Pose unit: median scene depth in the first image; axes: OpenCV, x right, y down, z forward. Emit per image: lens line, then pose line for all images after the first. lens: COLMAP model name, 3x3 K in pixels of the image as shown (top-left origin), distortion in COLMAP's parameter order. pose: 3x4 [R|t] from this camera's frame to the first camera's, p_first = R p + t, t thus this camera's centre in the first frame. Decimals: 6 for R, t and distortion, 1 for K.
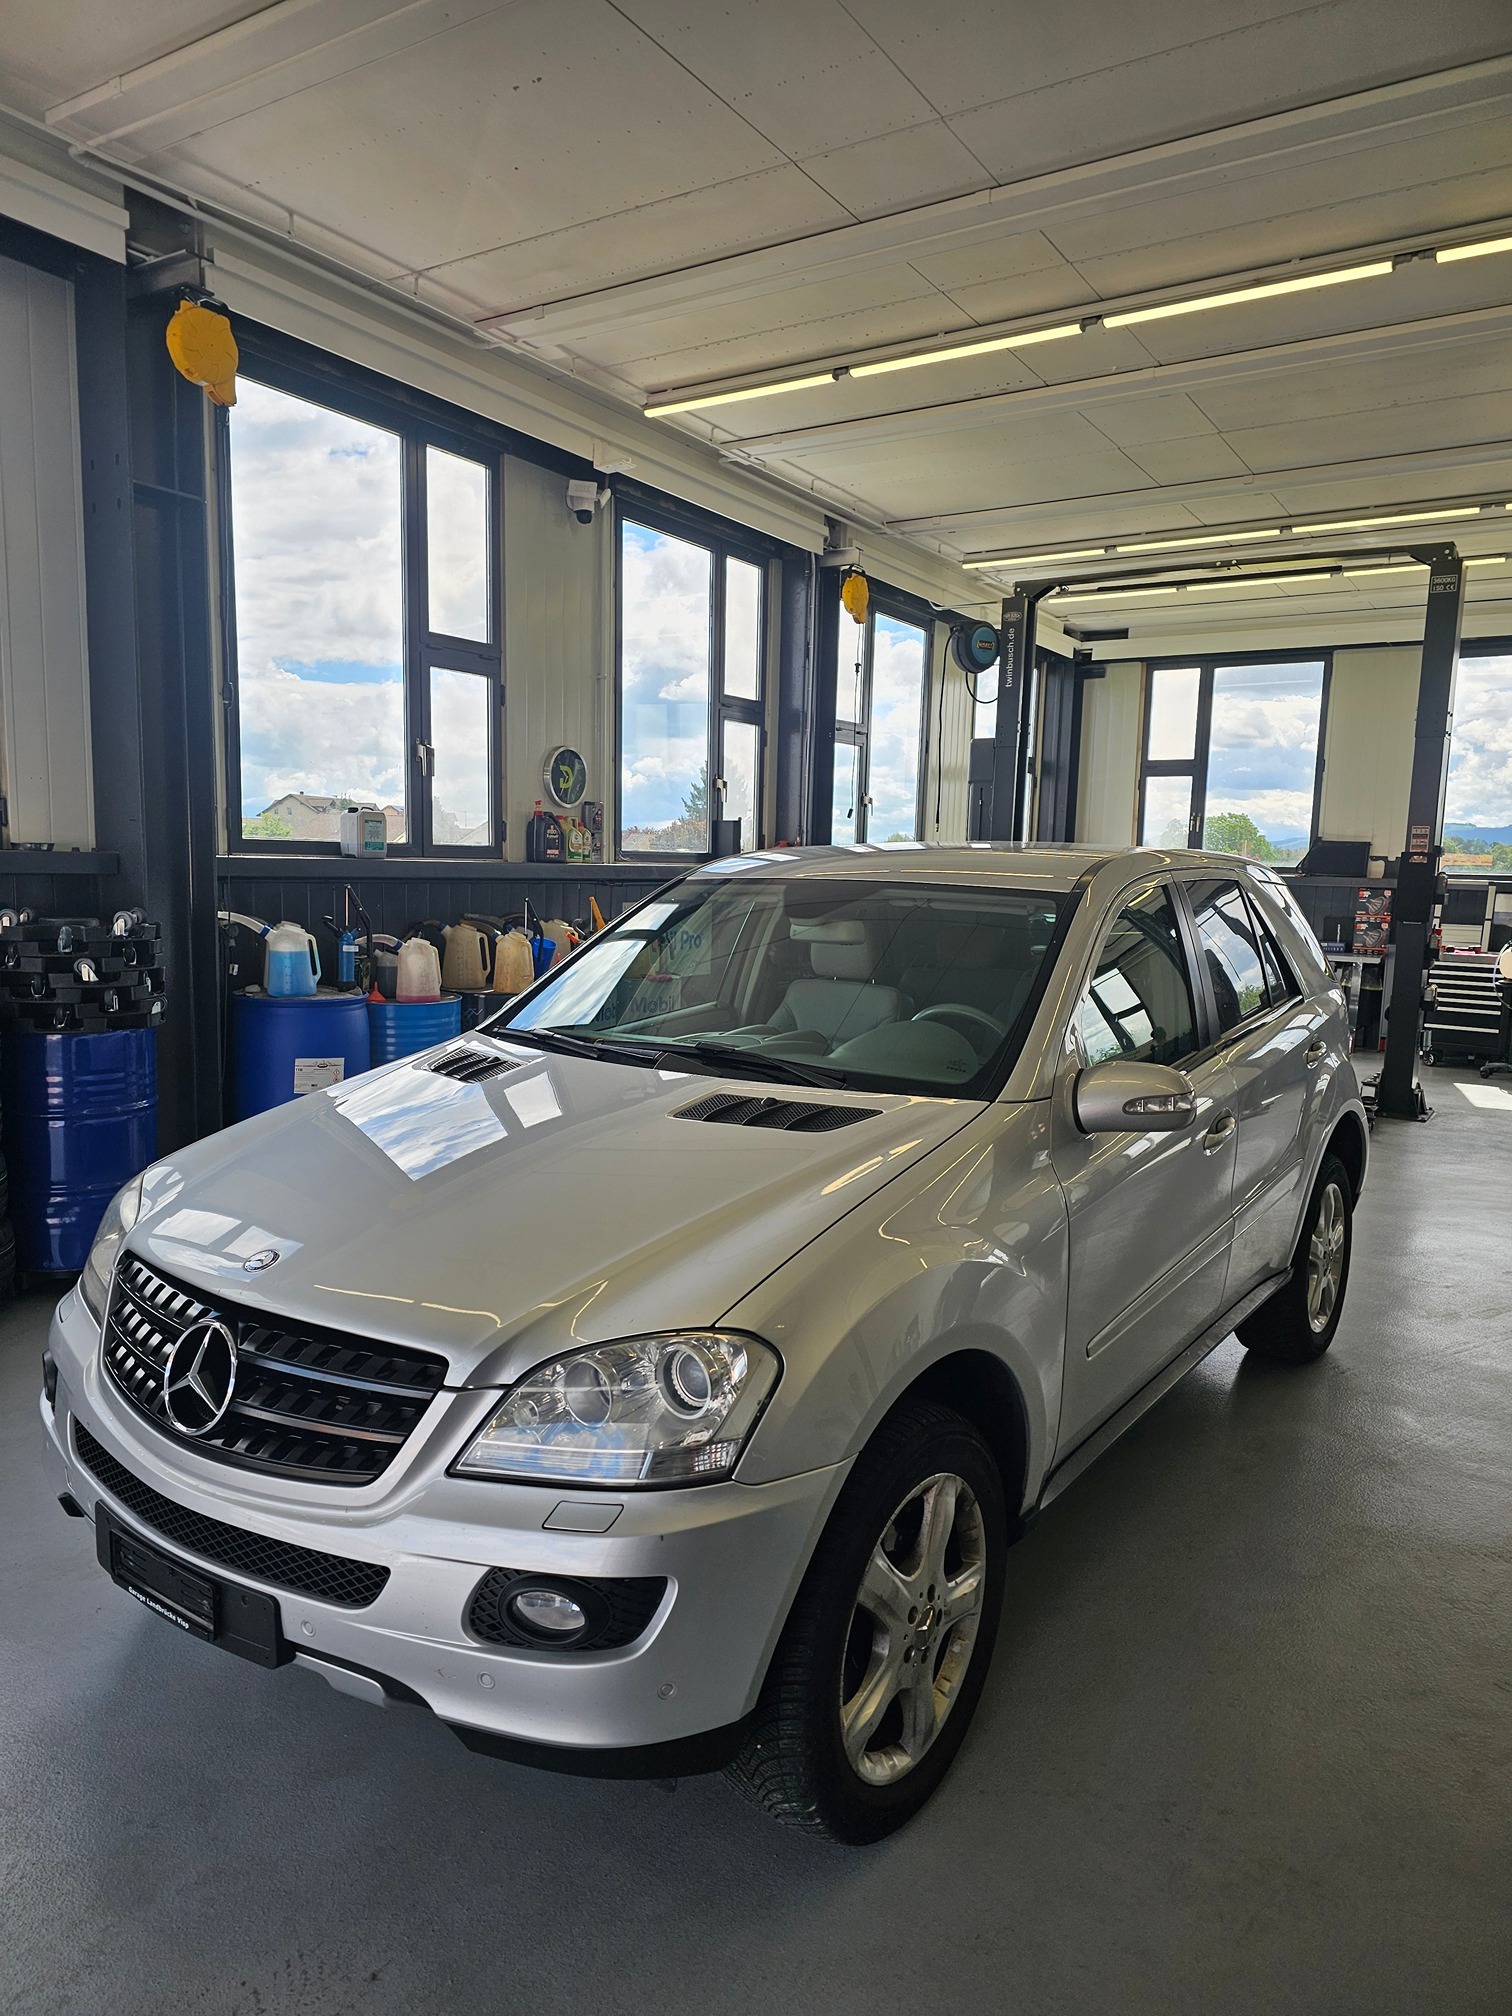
lens RADIAL K [[1355.7, 0, 774.5], [0, 1355.7, 1051.1], [0, 0, 1]] dist [0.020025, -0.025216]
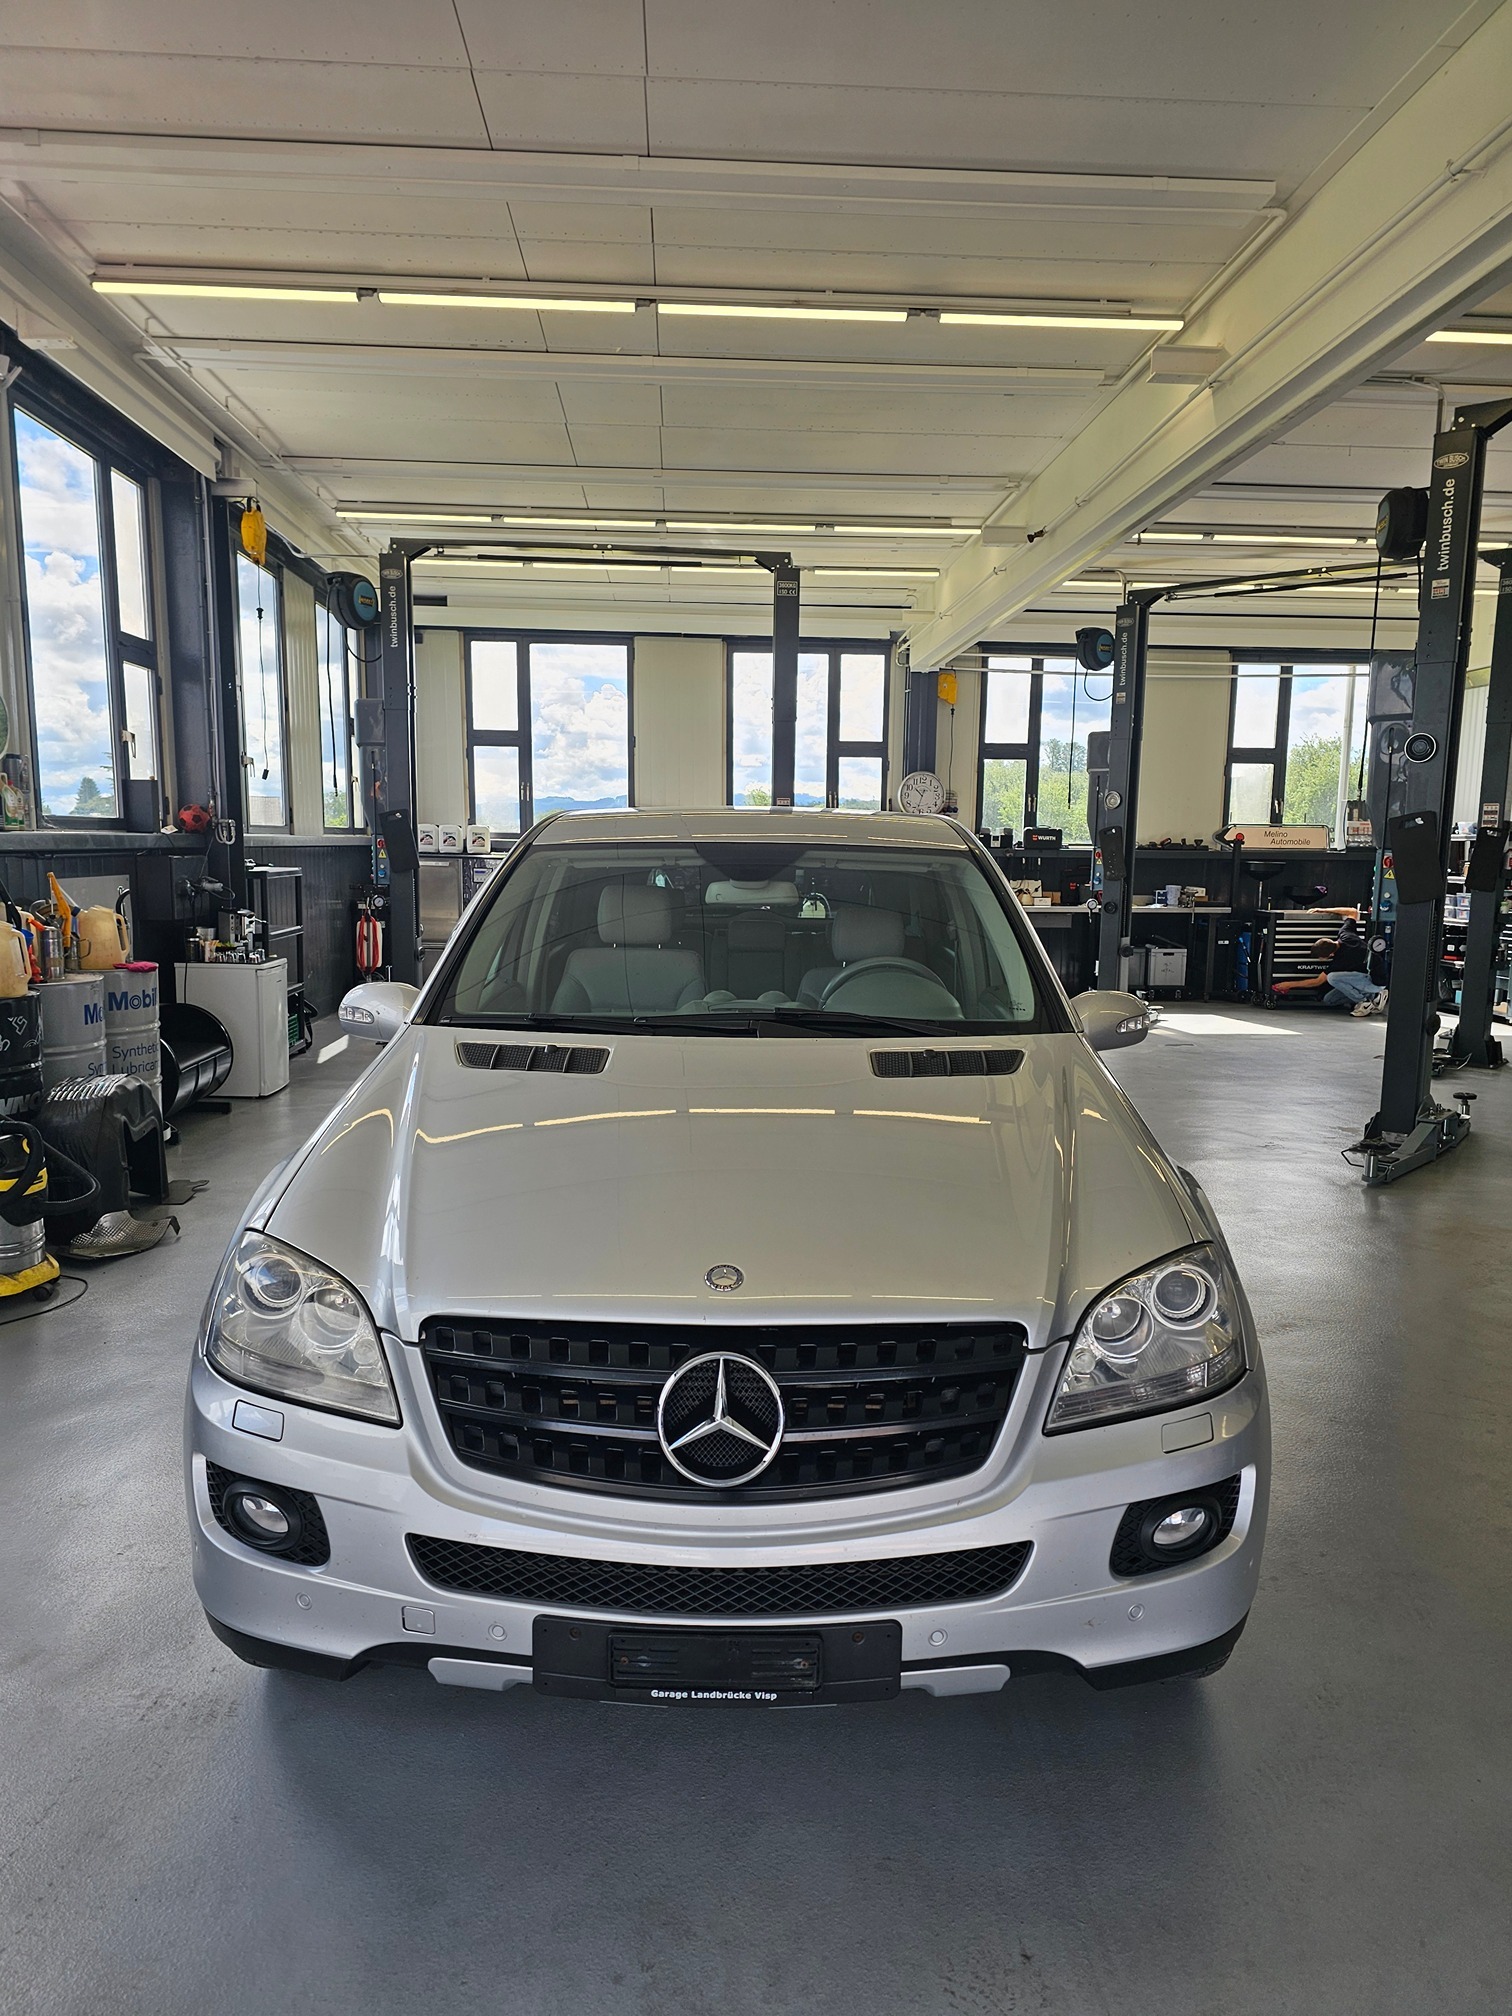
lens RADIAL K [[1355.7, 0, 757.8], [0, 1355.7, 1066.9], [0, 0, 1]] dist [0.020025, -0.025216]
pose [[0.816542, -0.097096, 0.569062, -0.221551], [0.077783, 0.995270, 0.058207, -0.008950], [-0.572022, -0.003265, 0.820232, 0.067435]]
